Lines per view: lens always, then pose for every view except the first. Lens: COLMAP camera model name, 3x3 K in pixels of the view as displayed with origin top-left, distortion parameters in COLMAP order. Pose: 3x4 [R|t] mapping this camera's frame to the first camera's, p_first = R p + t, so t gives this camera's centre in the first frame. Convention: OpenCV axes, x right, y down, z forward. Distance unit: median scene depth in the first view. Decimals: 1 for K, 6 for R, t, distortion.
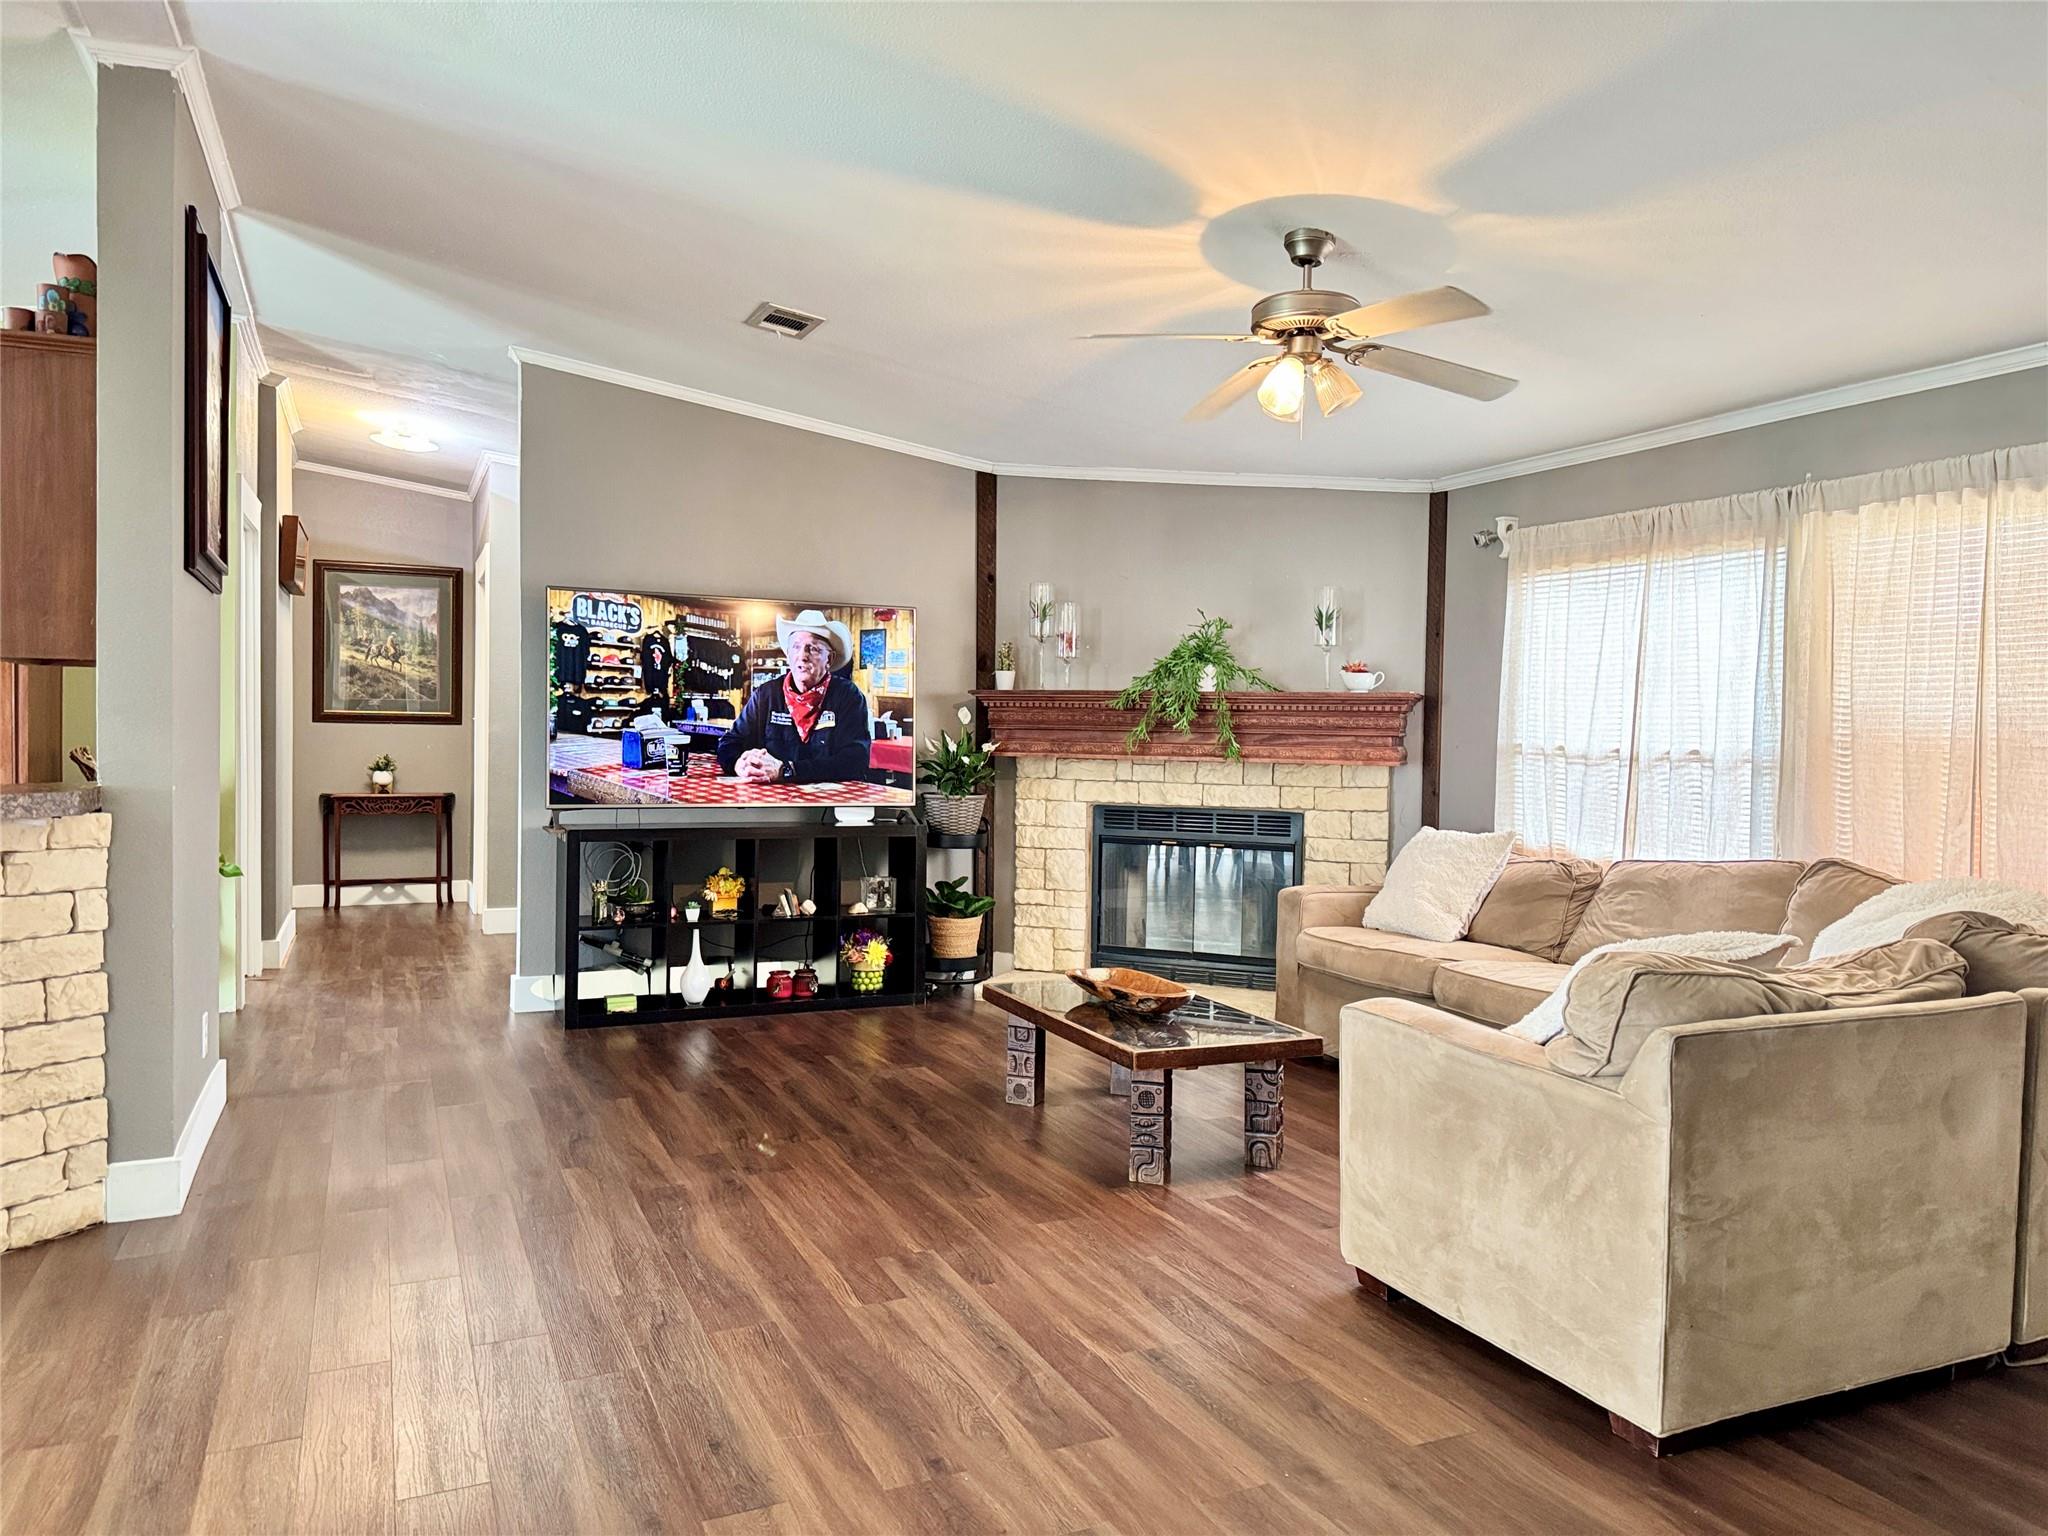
lens RADIAL K [[1456.3, 0, 1008.3], [0, 1456.3, 773.0], [0, 0, 1]] dist [0.026635, -0.021777]
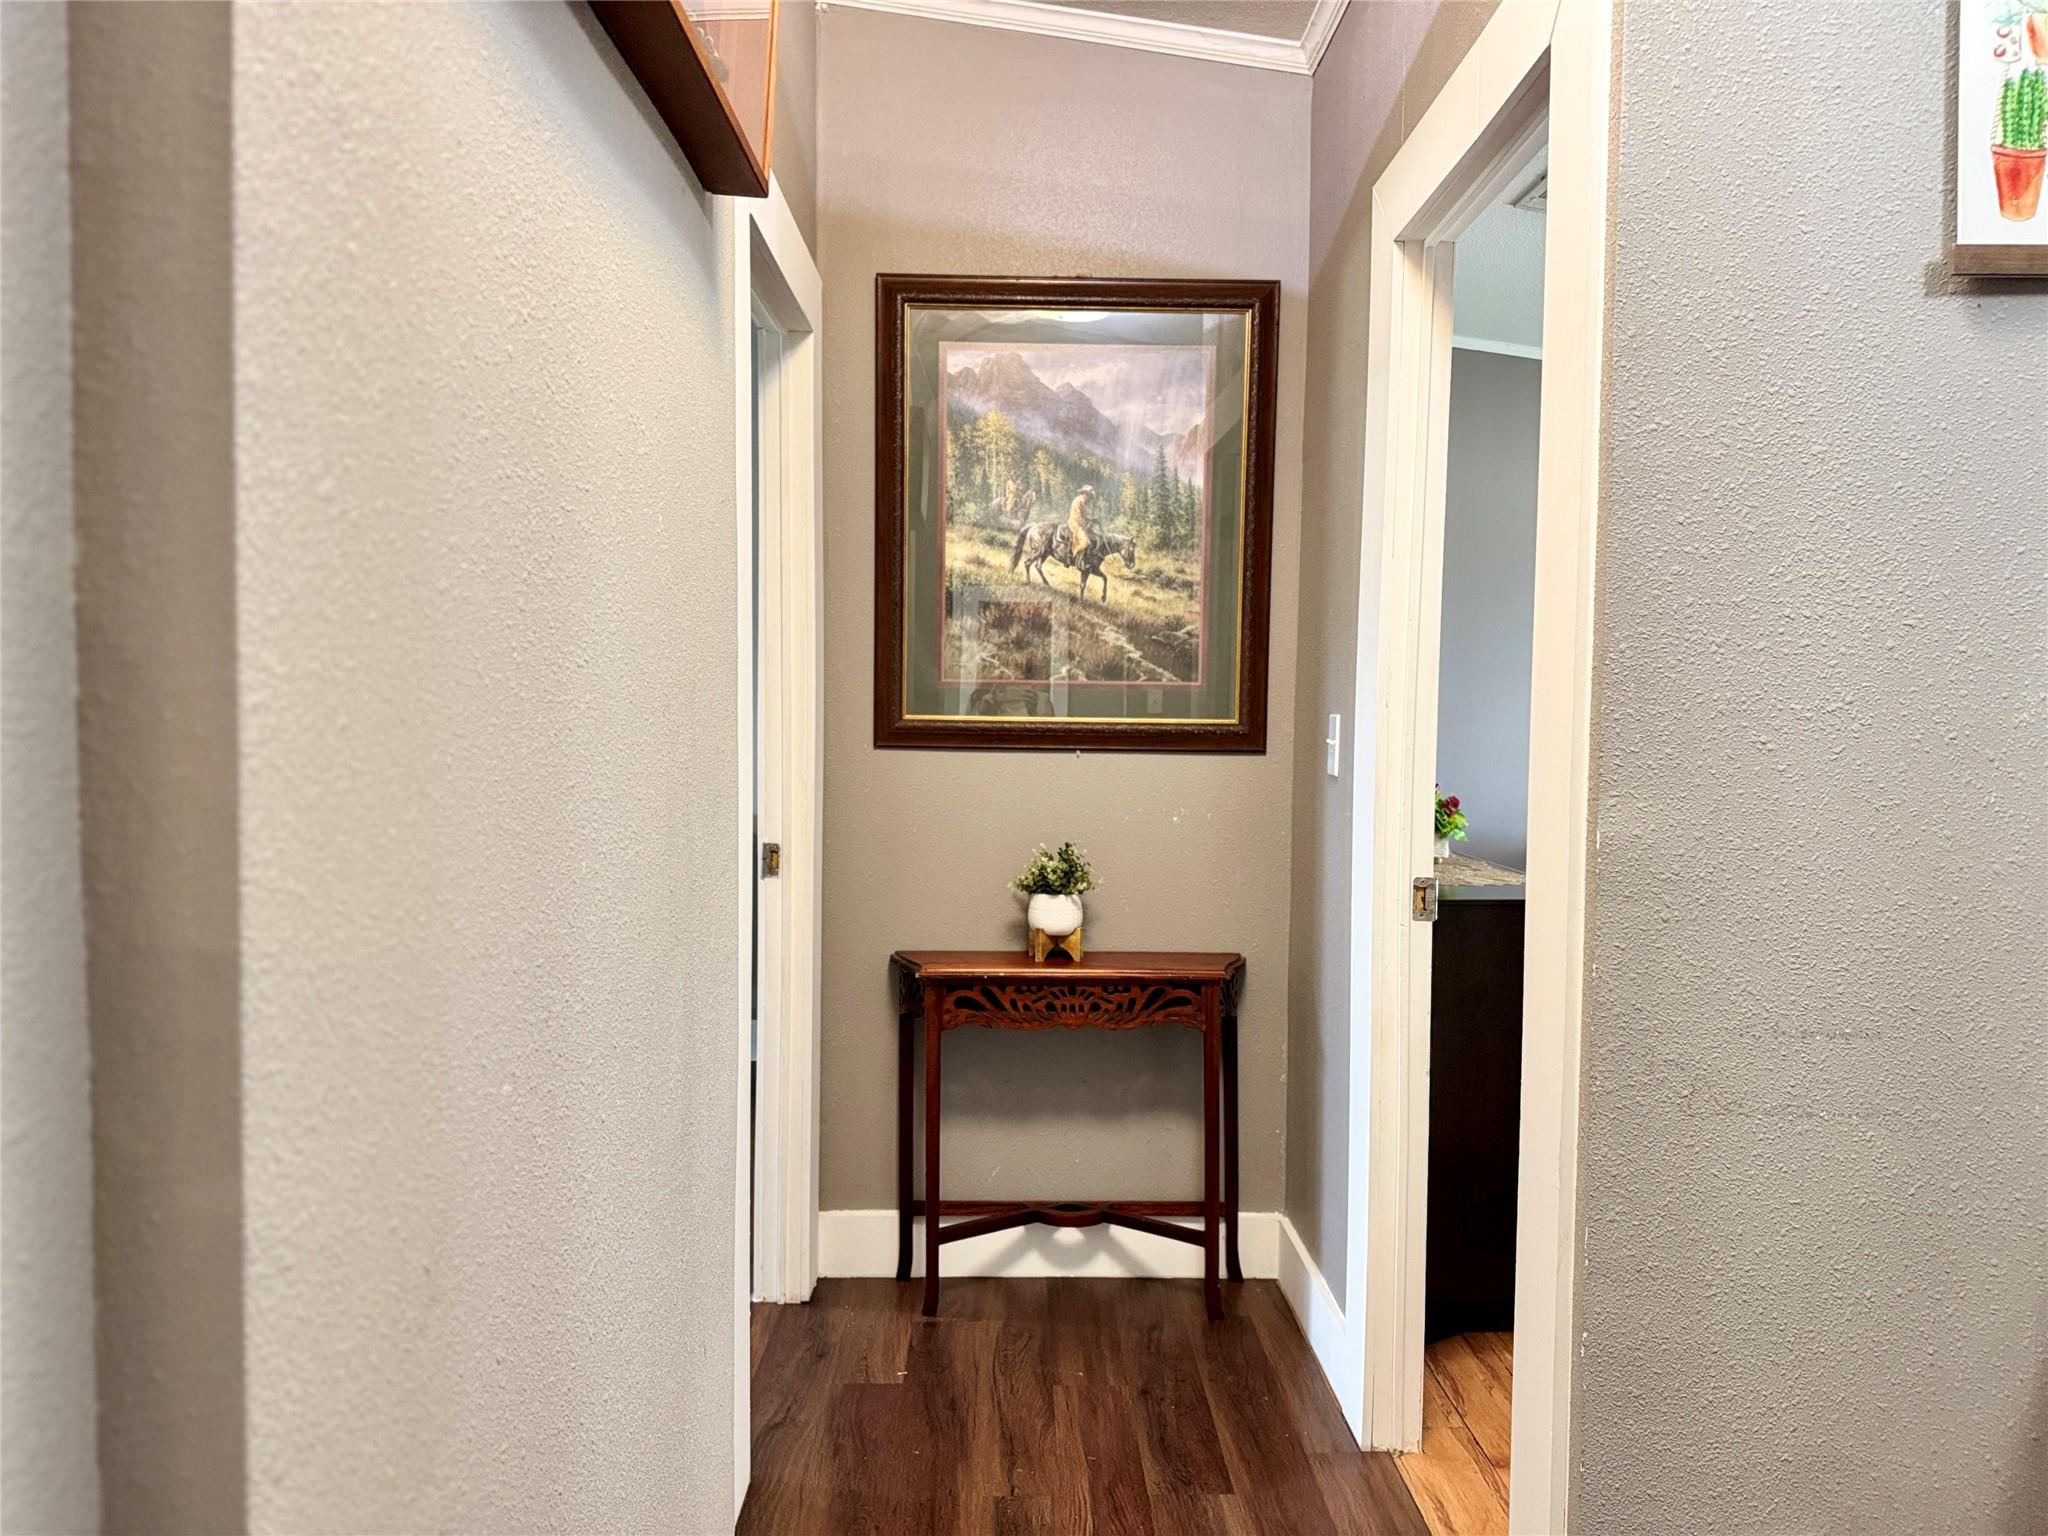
lens RADIAL K [[1456.3, 0, 1024.7], [0, 1456.3, 766.7], [0, 0, 1]] dist [0.026635, -0.021777]
pose [[0.920489, 0.008377, -0.390679, -0.300080], [-0.007356, 0.999965, 0.004109, -0.031488], [0.390700, -0.000908, 0.920518, 0.680707]]
